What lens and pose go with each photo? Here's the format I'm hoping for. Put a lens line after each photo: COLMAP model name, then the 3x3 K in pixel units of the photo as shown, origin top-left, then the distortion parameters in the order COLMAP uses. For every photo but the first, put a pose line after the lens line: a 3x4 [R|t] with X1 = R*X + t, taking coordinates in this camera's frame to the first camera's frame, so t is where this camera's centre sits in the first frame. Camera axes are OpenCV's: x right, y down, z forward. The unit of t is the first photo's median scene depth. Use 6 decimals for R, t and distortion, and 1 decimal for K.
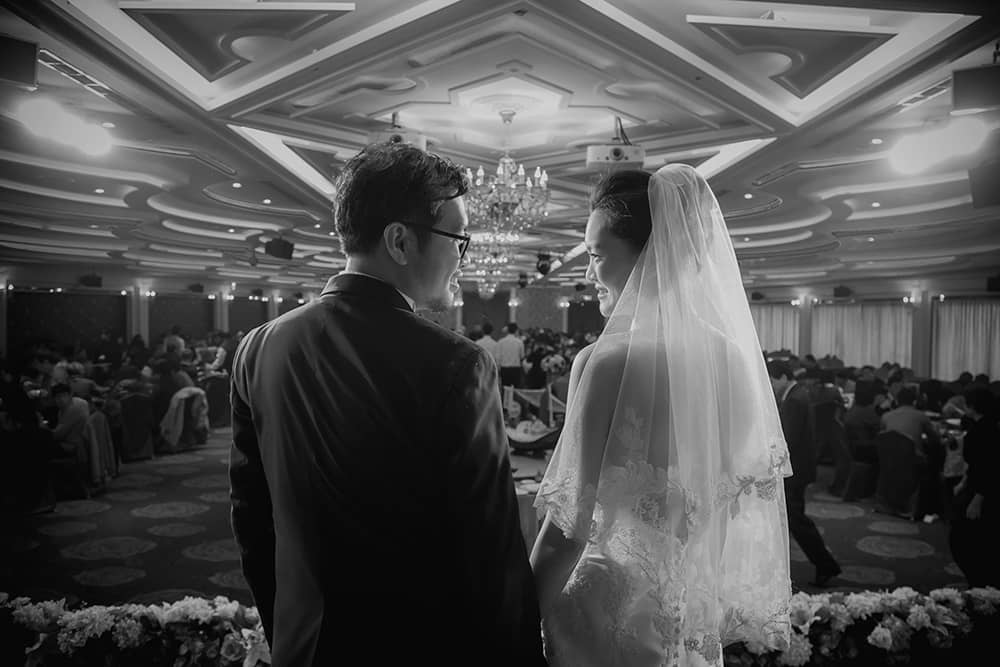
lens RADIAL K [[748.6, 0, 499.3], [0, 748.6, 335.3], [0, 0, 1]] dist [0.000909, -0.003757]
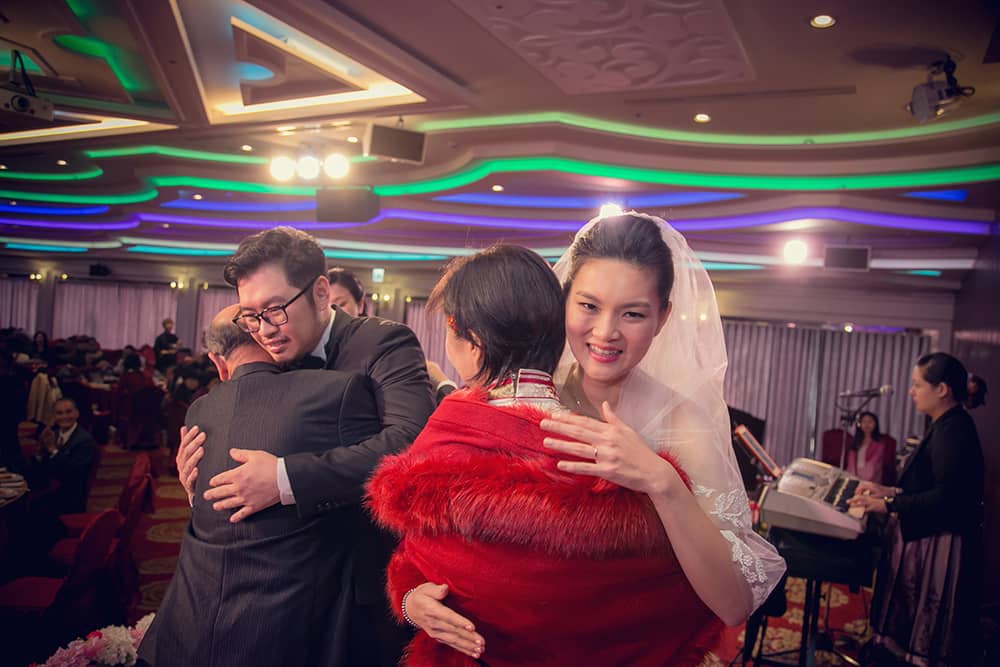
lens RADIAL K [[790.6, 0, 499.3], [0, 790.6, 331.4], [0, 0, 1]] dist [-0.006937, 0.002008]
pose [[0.516703, 0.012797, 0.856069, -0.149183], [-0.038056, 0.999243, 0.008032, -0.008388], [-0.855318, -0.036729, 0.516799, 0.041936]]
